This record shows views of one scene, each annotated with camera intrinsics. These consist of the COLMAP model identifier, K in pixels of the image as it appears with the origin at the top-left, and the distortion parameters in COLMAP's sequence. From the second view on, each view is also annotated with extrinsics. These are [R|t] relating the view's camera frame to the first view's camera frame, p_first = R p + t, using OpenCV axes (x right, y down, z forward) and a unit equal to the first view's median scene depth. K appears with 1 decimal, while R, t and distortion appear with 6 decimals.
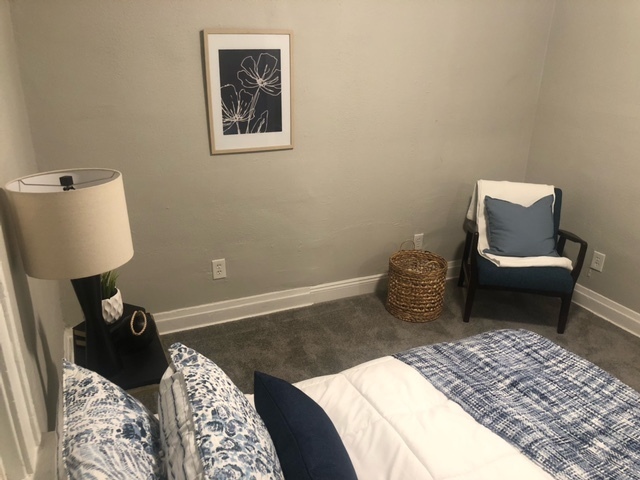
lens RADIAL K [[521.5, 0, 320.0], [0, 521.5, 240.0], [0, 0, 1]] dist [0.018085, -0.011726]
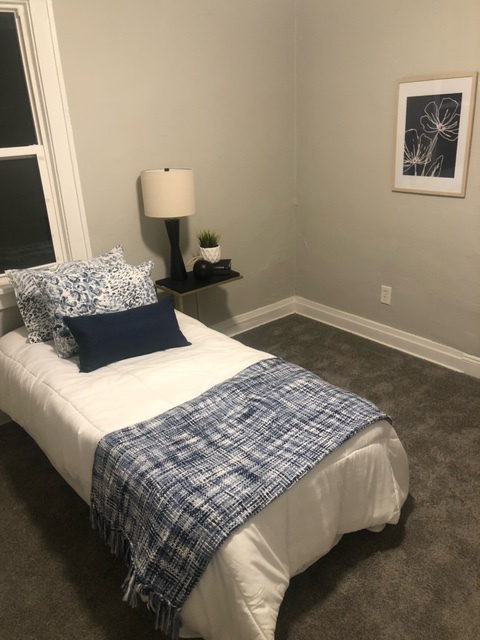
lens RADIAL K [[521.5, 0, 235.6], [0, 521.5, 320.0], [0, 0, 1]] dist [0.018085, -0.011726]
pose [[0.247382, 0.337475, -0.908247, 0.849958], [-0.301515, 0.917653, 0.258845, -0.098437], [0.920810, 0.209816, 0.328764, 0.368937]]
